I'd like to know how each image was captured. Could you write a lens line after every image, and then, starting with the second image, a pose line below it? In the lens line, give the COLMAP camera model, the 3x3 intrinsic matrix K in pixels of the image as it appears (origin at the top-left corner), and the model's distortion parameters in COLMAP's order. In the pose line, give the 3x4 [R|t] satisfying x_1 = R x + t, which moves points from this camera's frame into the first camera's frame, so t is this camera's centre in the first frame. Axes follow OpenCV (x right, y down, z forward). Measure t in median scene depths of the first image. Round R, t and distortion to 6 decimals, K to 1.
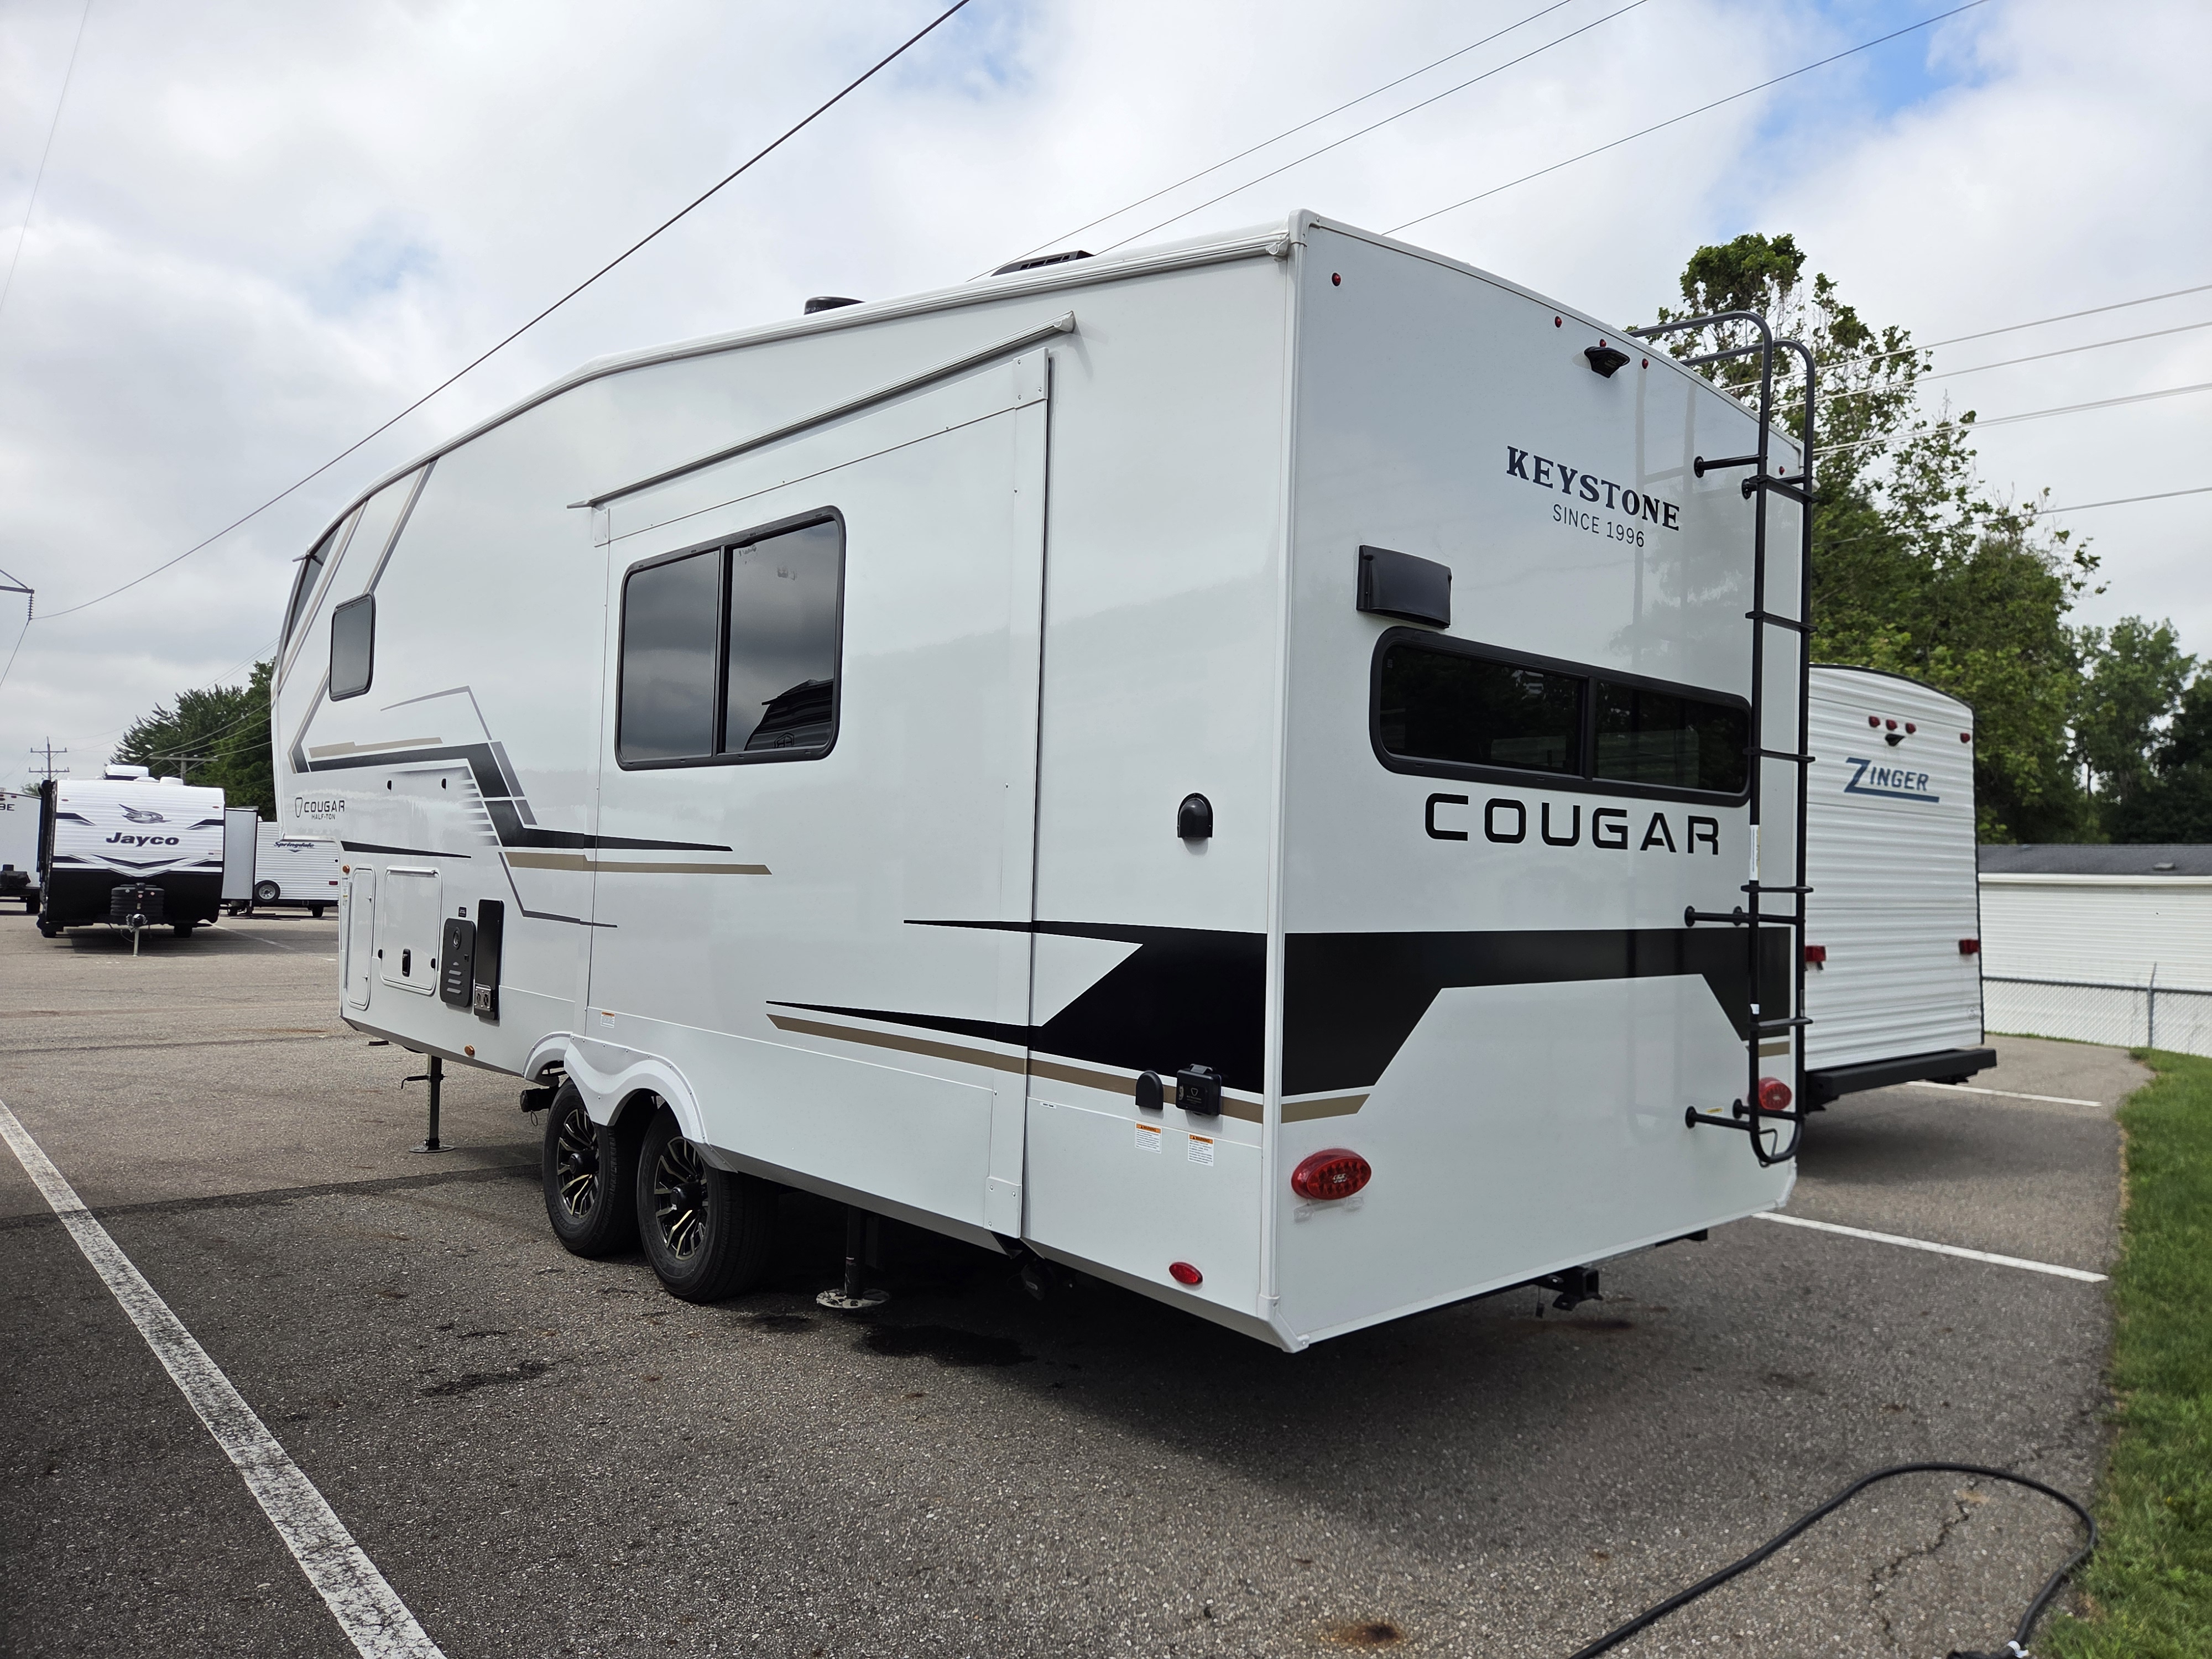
lens RADIAL K [[1482.8, 0, 1117.9], [0, 1482.8, 825.2], [0, 0, 1]] dist [0.064970, -0.061662]
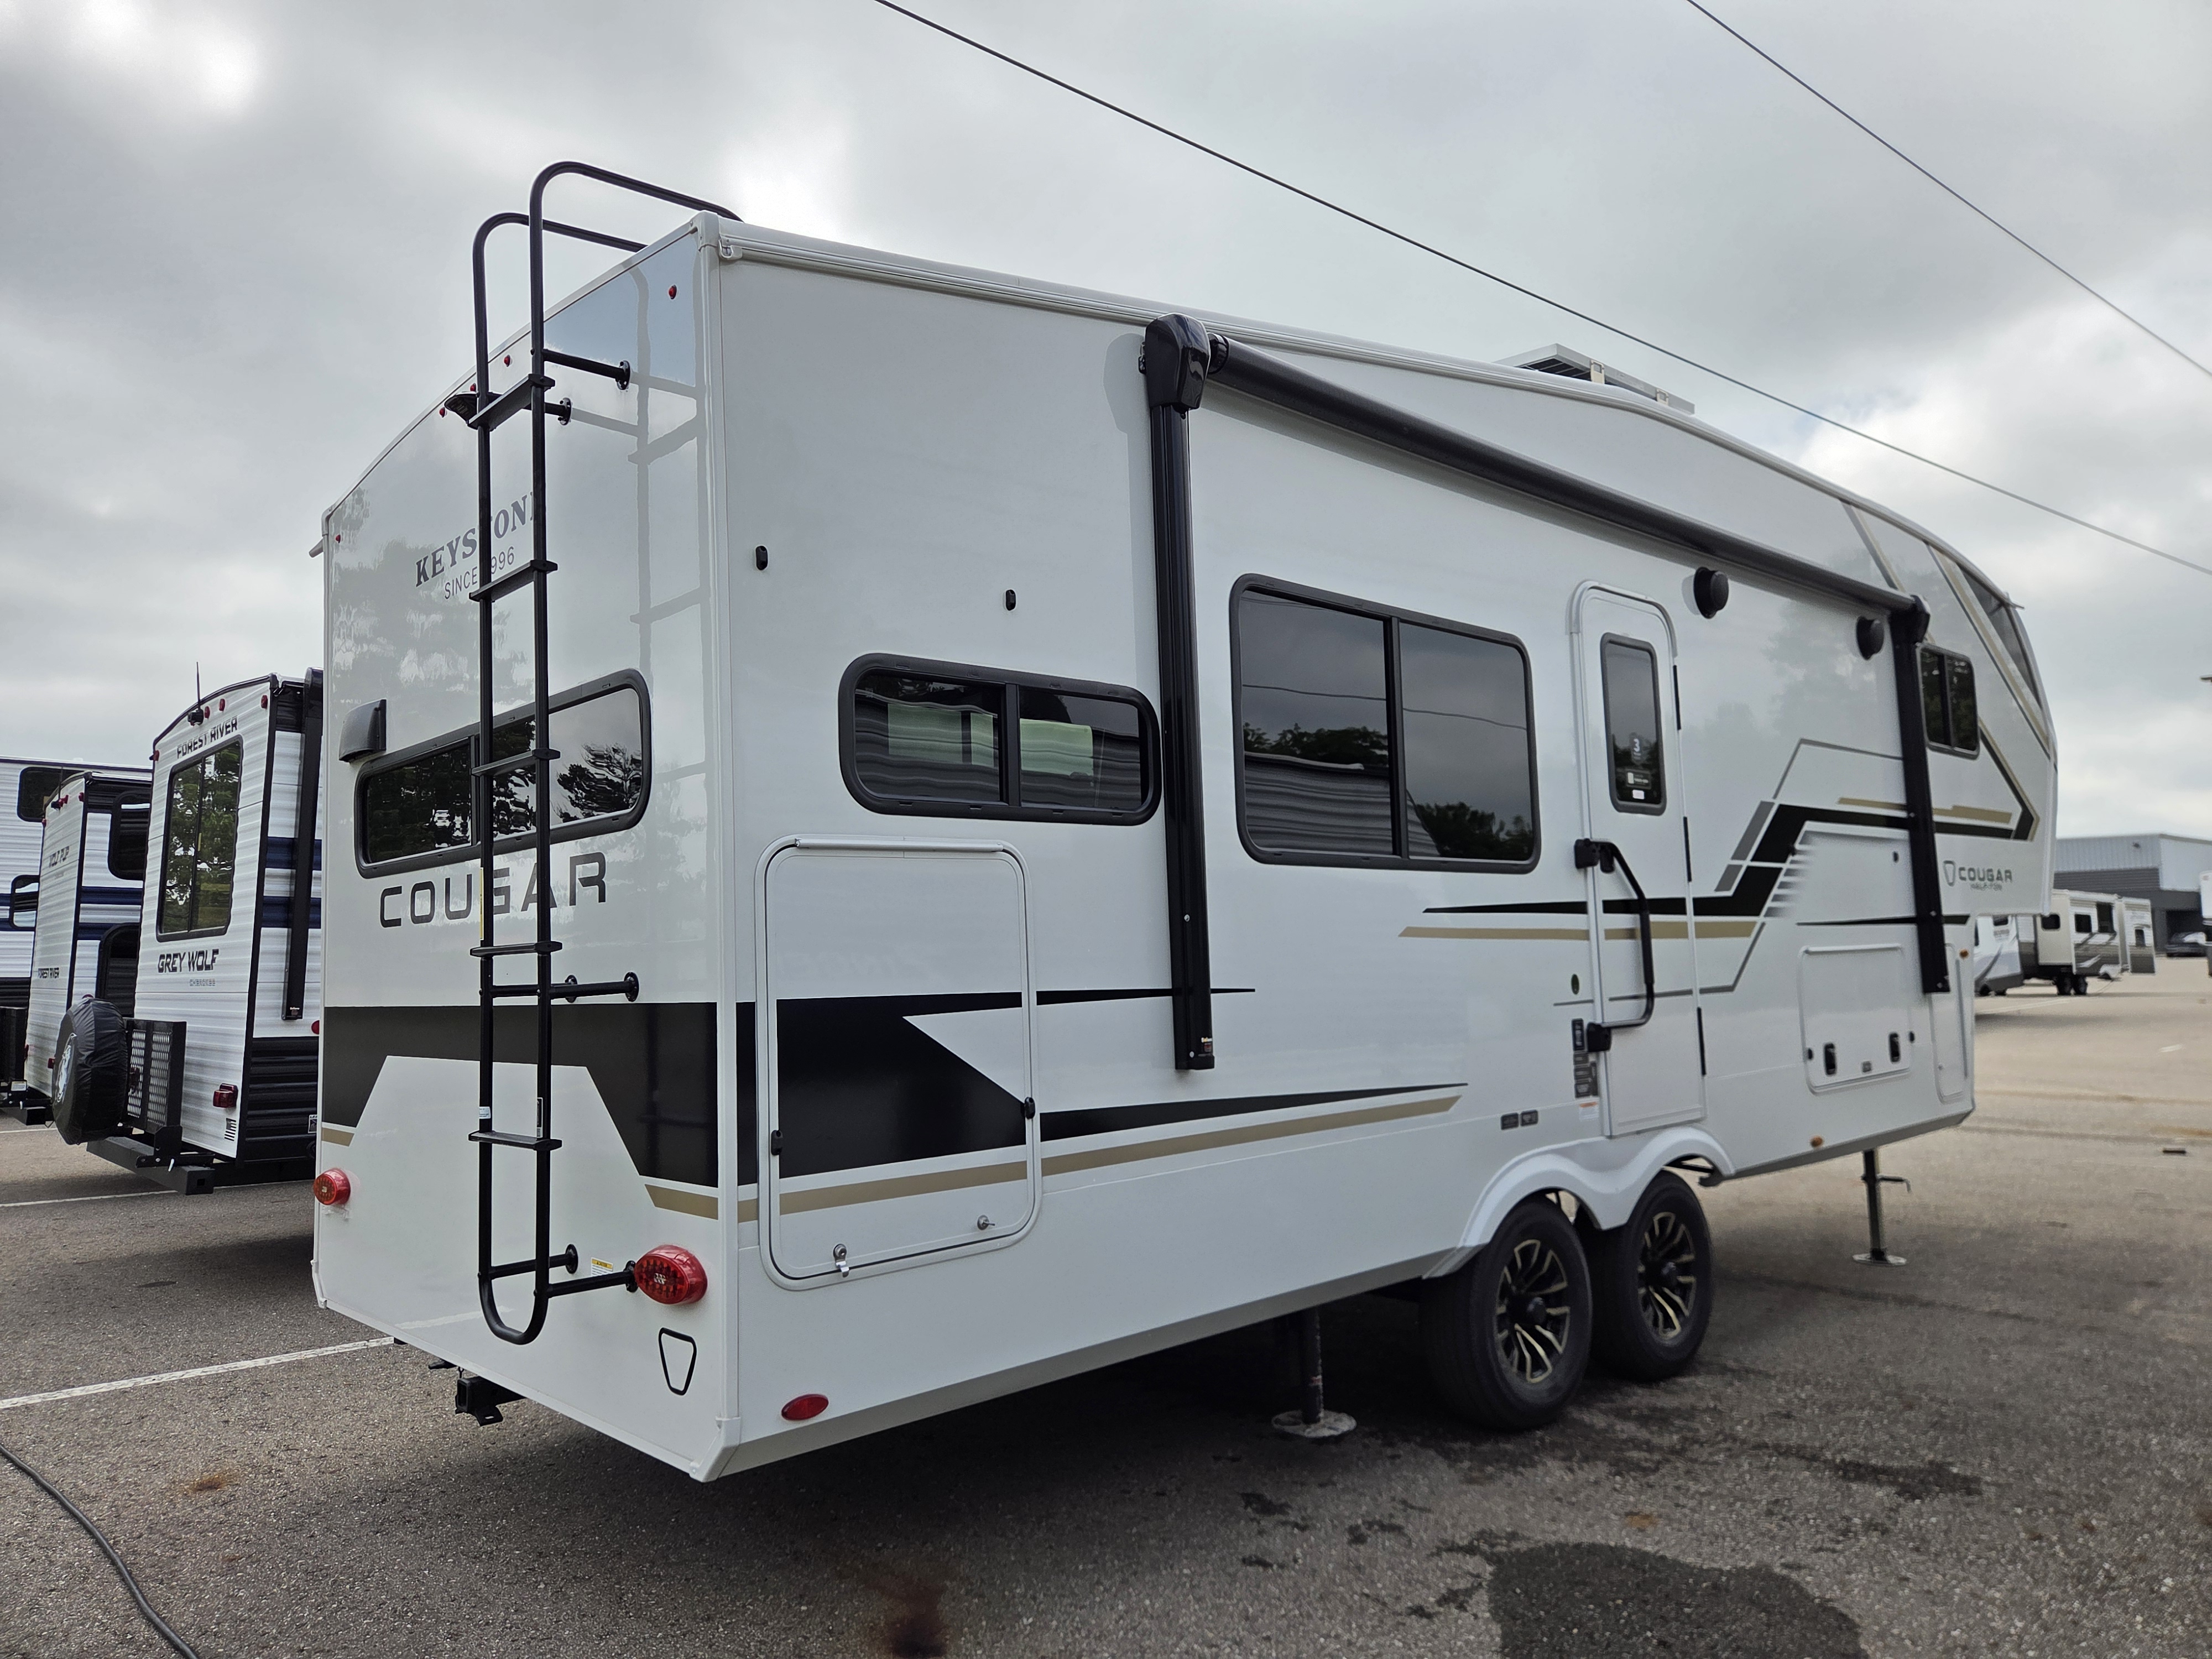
lens RADIAL K [[1505.4, 0, 1106.0], [0, 1505.4, 829.5], [0, 0, 1]] dist [0.004606, 0.001224]
pose [[0.017937, -0.115784, -0.993112, 1.319513], [0.062155, 0.991480, -0.114471, 0.097057], [0.997905, -0.059674, 0.024981, 1.437403]]
